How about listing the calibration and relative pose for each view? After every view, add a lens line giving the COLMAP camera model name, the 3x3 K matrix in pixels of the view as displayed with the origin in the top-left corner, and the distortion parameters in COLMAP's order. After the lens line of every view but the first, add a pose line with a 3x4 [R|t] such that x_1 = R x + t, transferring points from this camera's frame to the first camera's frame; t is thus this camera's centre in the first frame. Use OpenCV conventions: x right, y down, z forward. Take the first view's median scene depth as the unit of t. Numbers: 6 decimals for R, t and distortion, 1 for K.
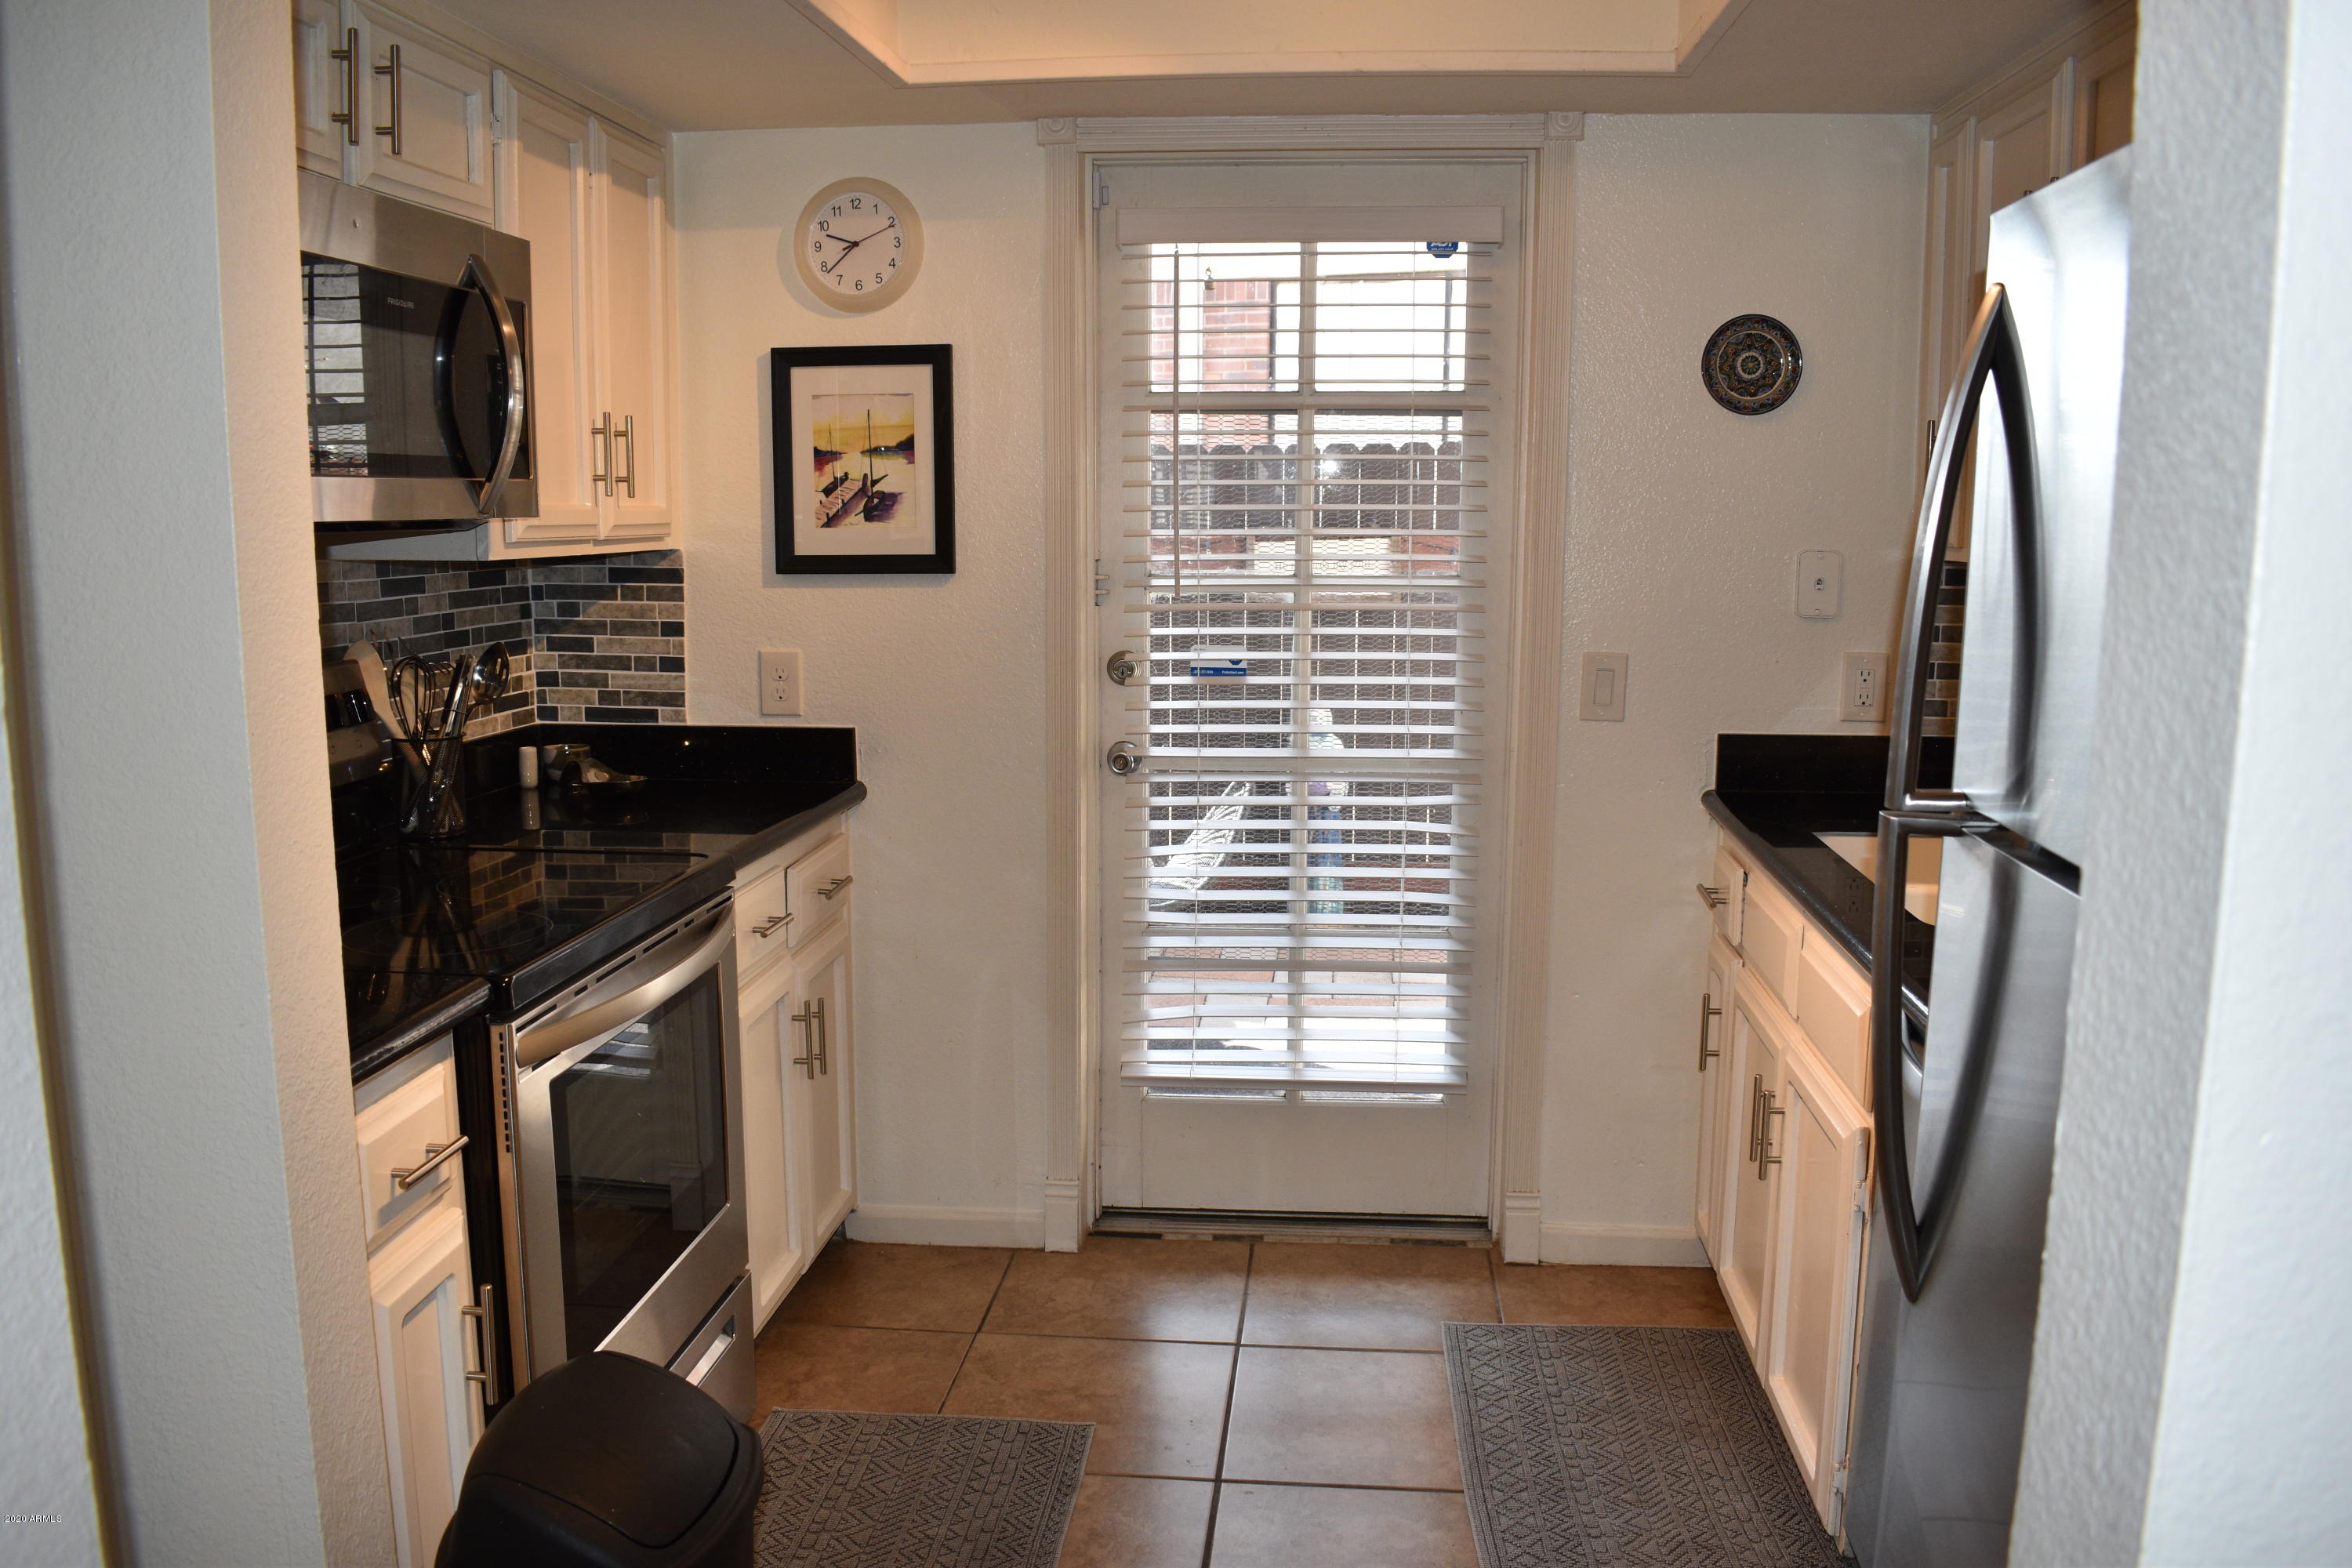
lens RADIAL K [[1808.2, 0, 1185.9], [0, 1808.2, 768.7], [0, 0, 1]] dist [-0.085995, 0.002178]
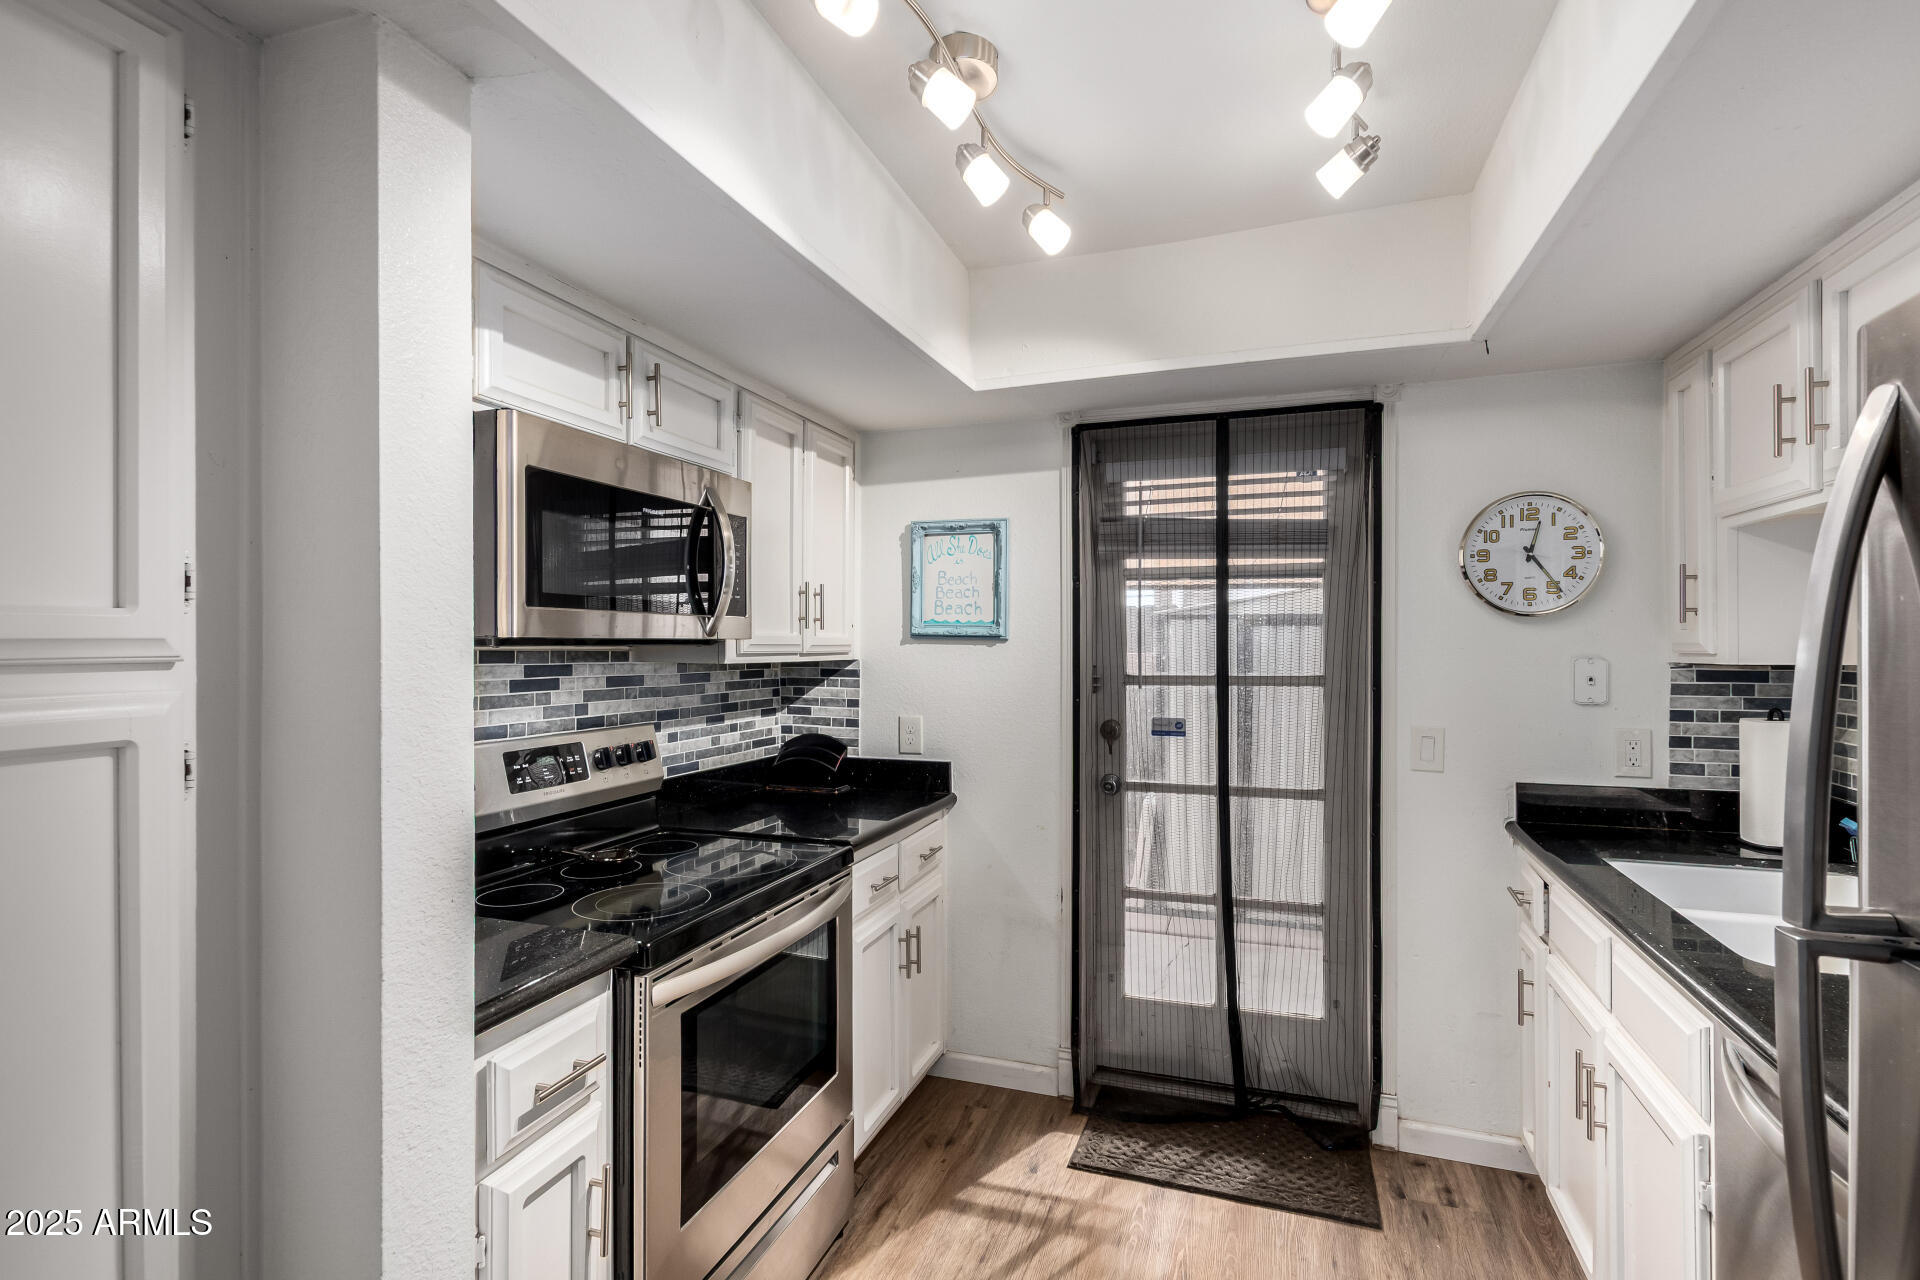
lens RADIAL K [[879.6, 0, 953.3], [0, 879.6, 641.8], [0, 0, 1]] dist [0.006568, -0.003208]
pose [[0.969258, -0.006358, -0.245966, 0.028111], [-0.029500, 0.989453, -0.141822, -0.017203], [0.244274, 0.144718, 0.958847, 0.175732]]
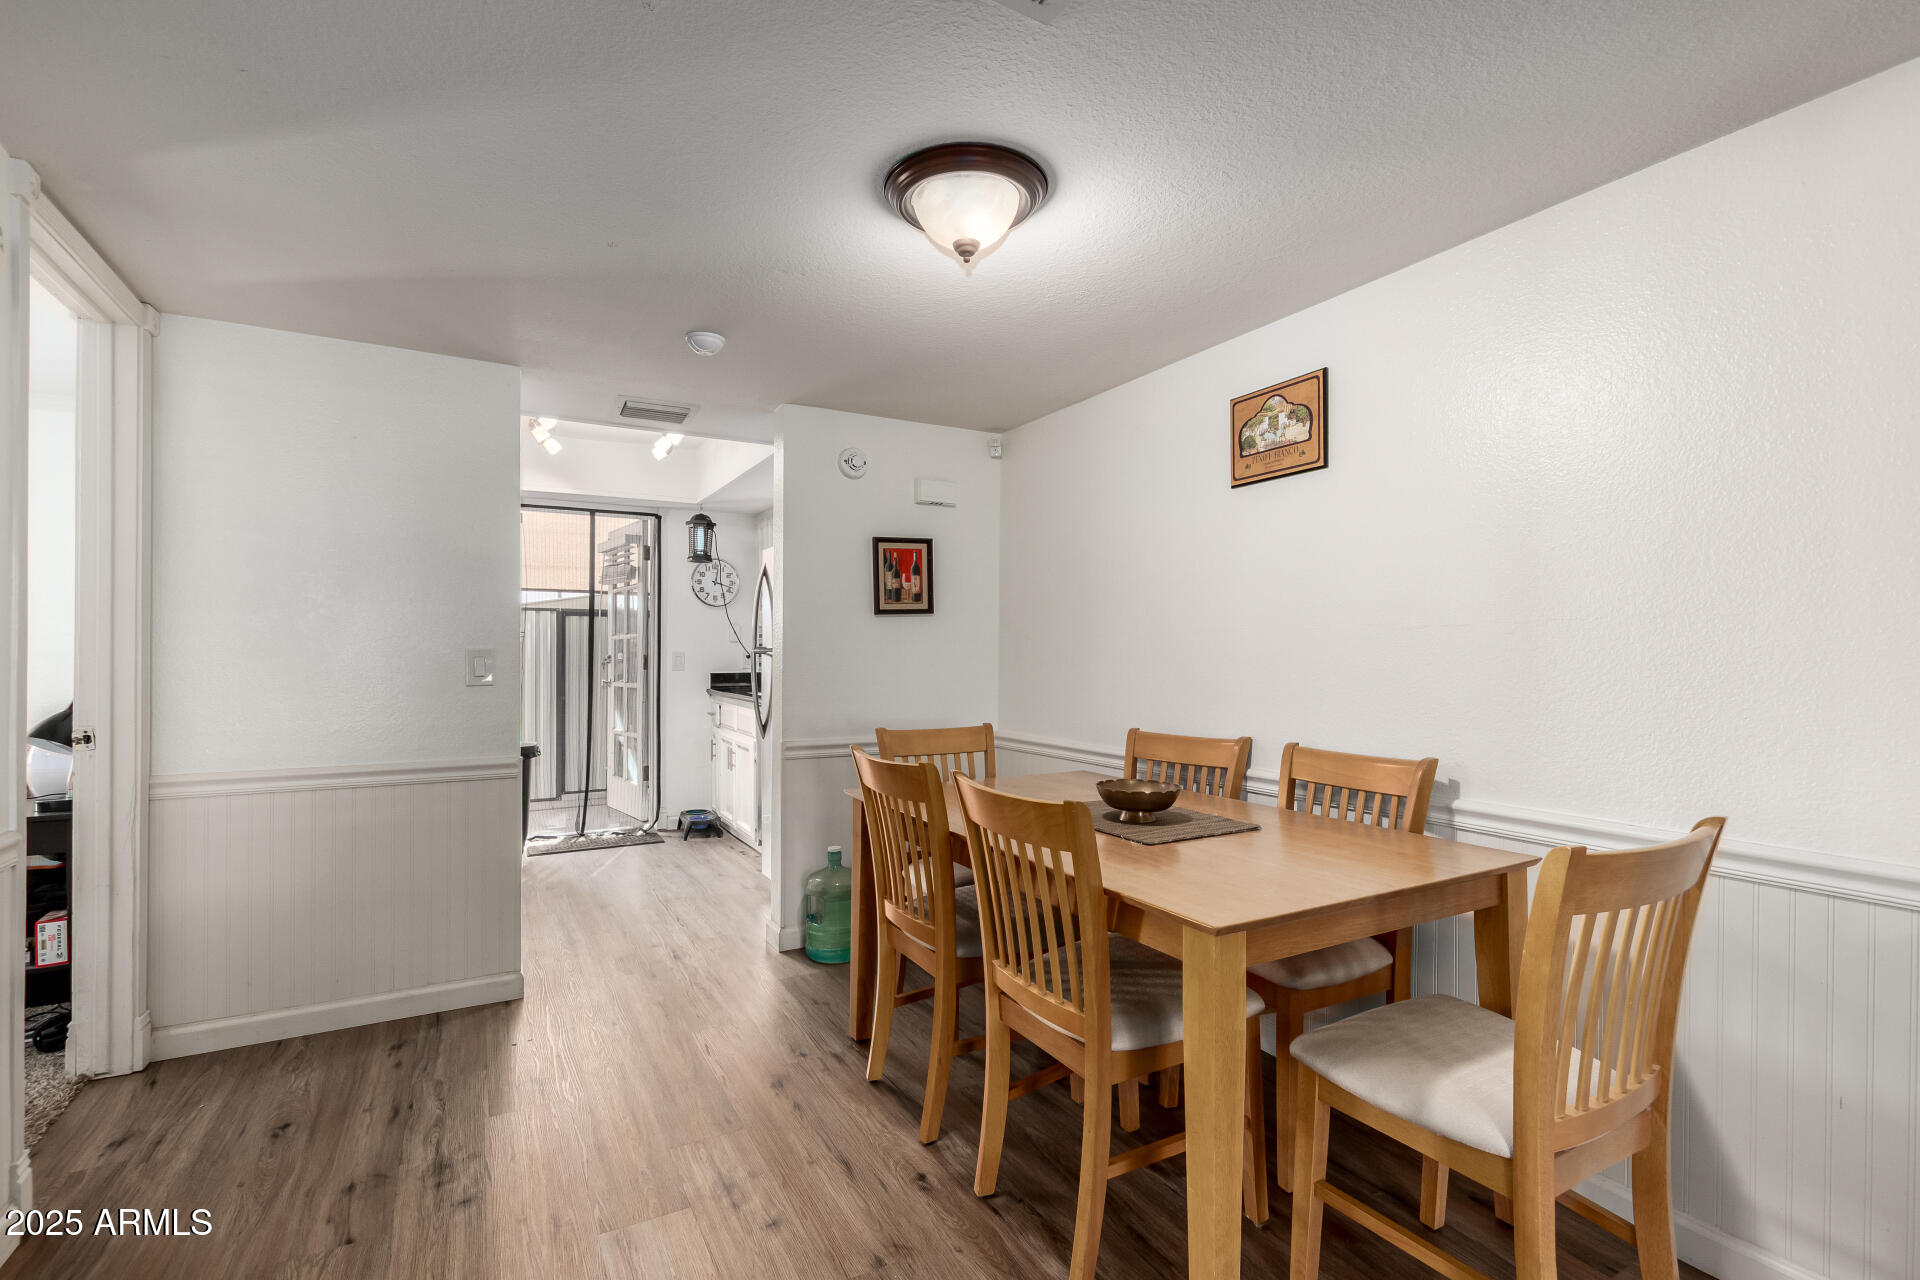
lens RADIAL K [[879.6, 0, 951.7], [0, 879.6, 649.7], [0, 0, 1]] dist [0.006568, -0.003208]
pose [[0.833550, 0.000017, 0.552443, -0.293288], [0.080721, 0.989264, -0.121825, 0.197002], [-0.546514, 0.146141, 0.824600, -0.785827]]
